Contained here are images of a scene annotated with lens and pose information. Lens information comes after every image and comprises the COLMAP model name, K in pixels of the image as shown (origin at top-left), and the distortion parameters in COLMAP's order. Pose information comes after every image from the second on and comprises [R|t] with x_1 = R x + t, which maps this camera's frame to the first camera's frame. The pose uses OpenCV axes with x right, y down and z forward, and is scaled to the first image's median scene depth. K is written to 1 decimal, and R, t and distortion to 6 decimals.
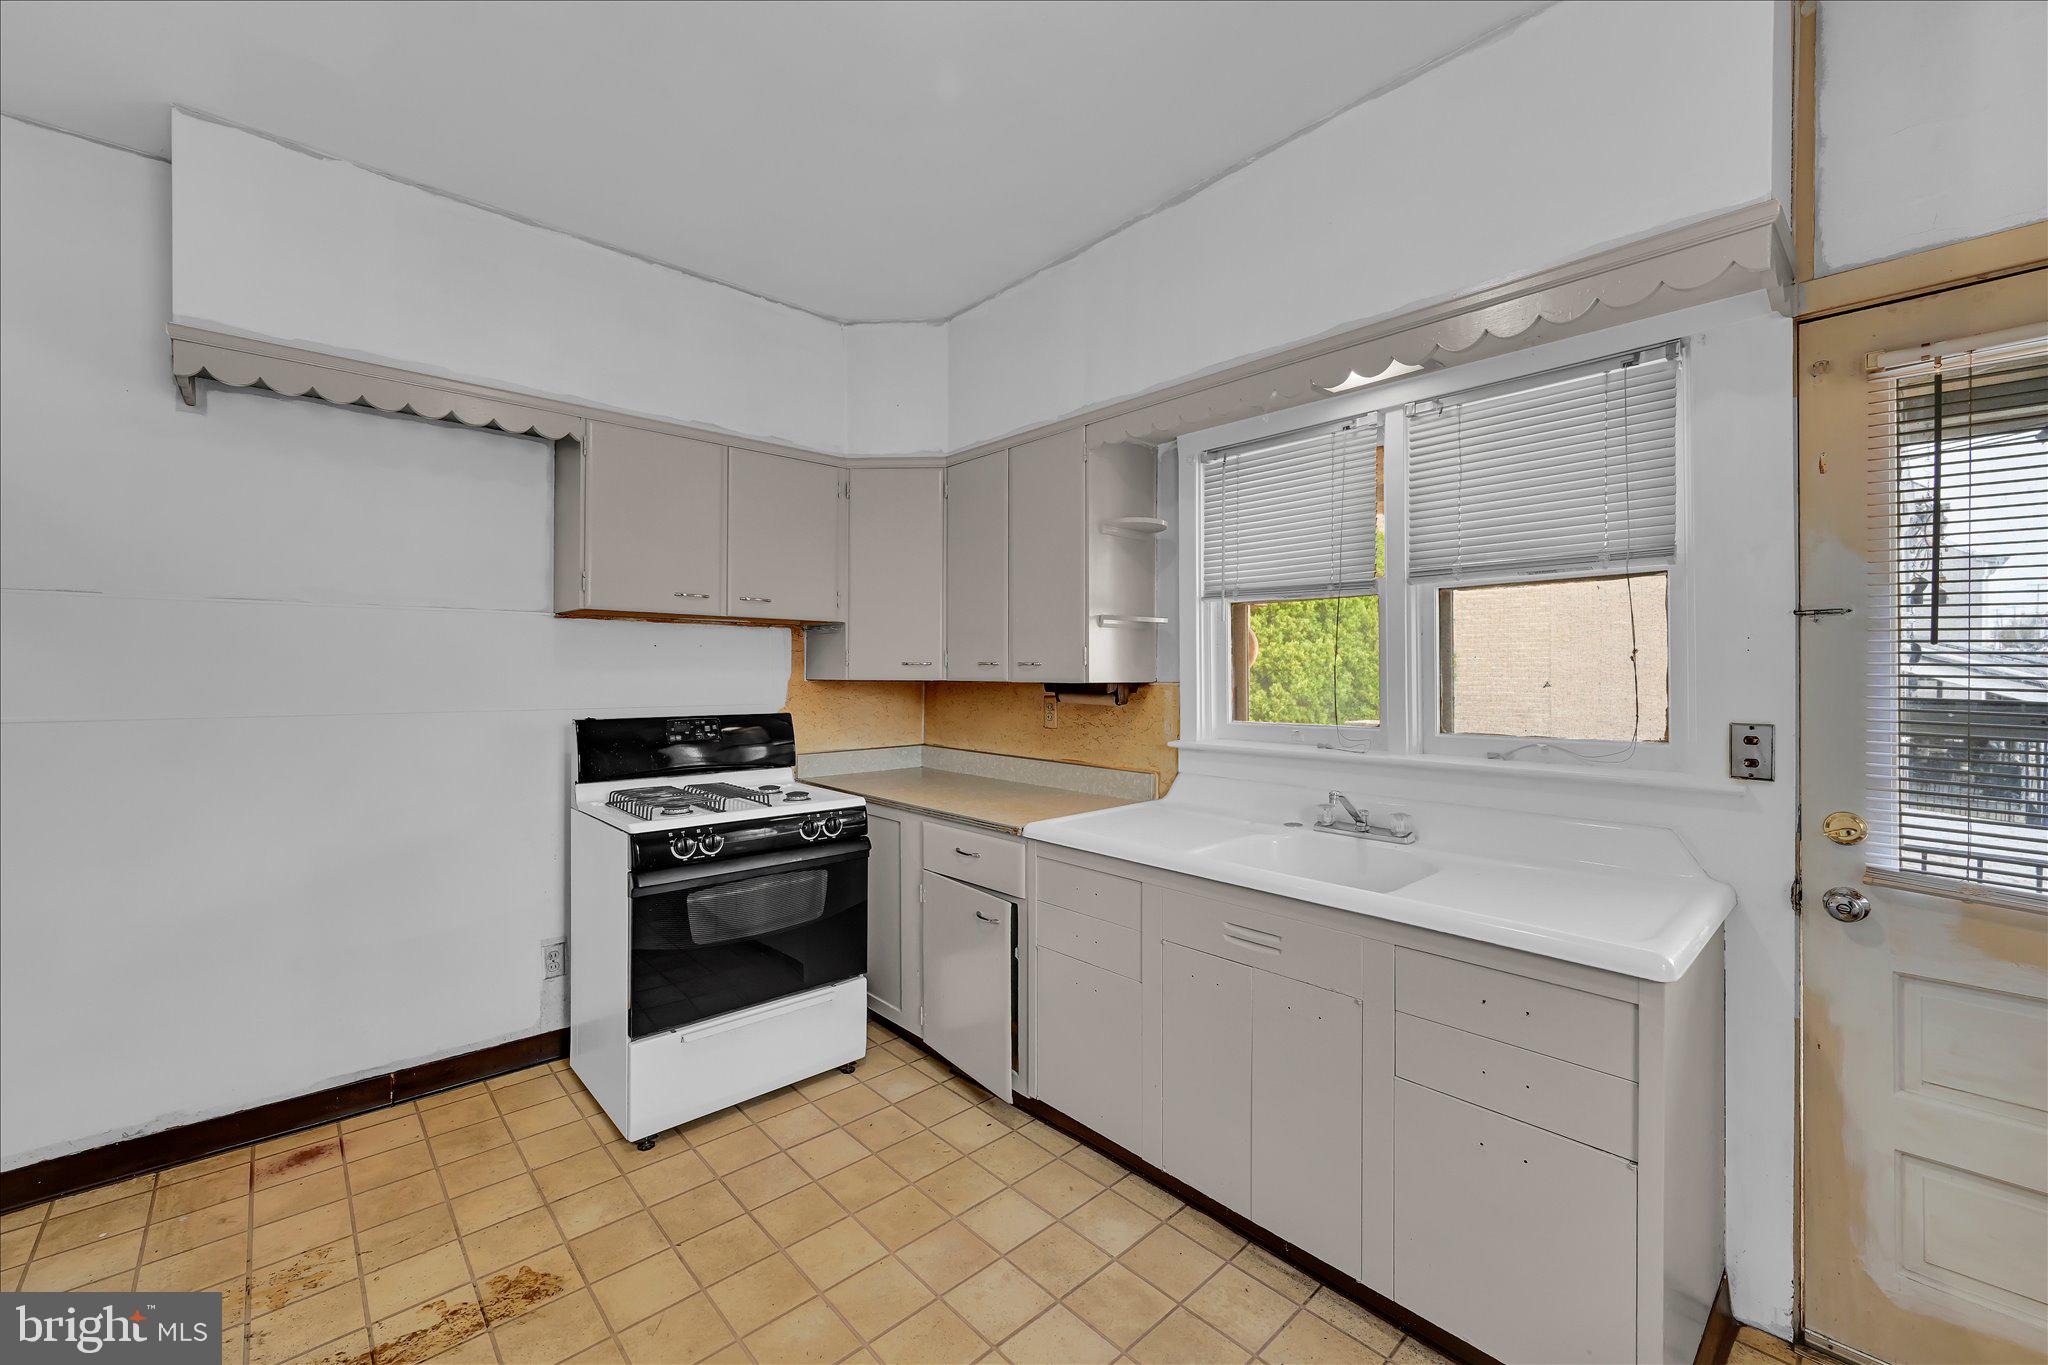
lens RADIAL K [[843.5, 0, 1023.0], [0, 843.5, 679.5], [0, 0, 1]] dist [0.000488, -0.000129]
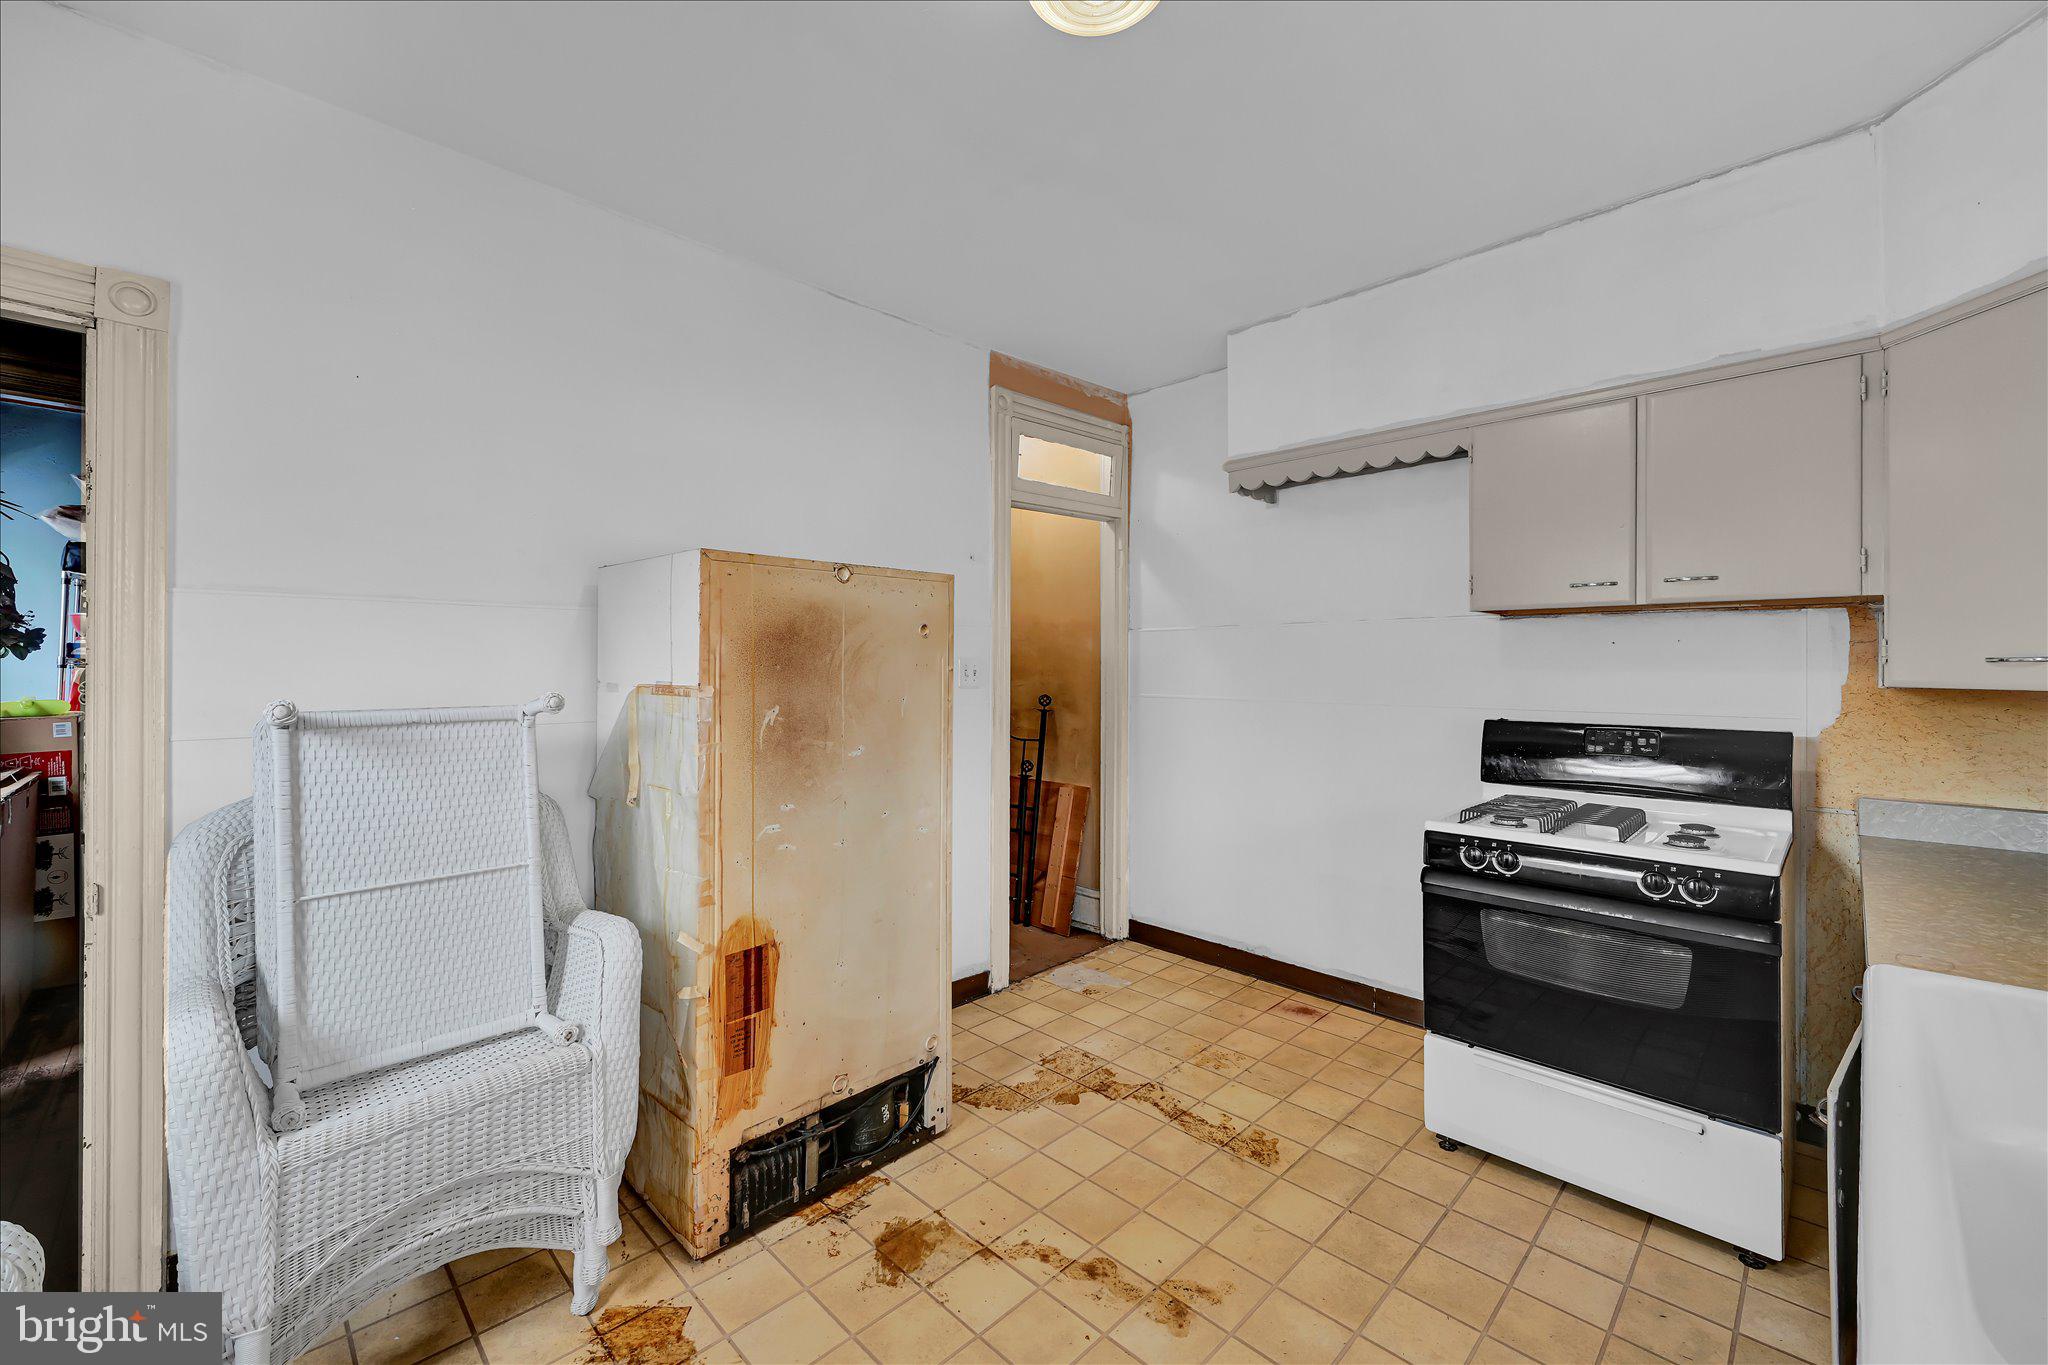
lens RADIAL K [[843.5, 0, 1023.2], [0, 843.5, 669.7], [0, 0, 1]] dist [0.000488, -0.000129]
pose [[0.015648, 0.000571, -0.999877, 0.541494], [-0.007993, 0.999968, 0.000446, -0.009434], [0.999846, 0.007986, 0.015652, 0.470987]]
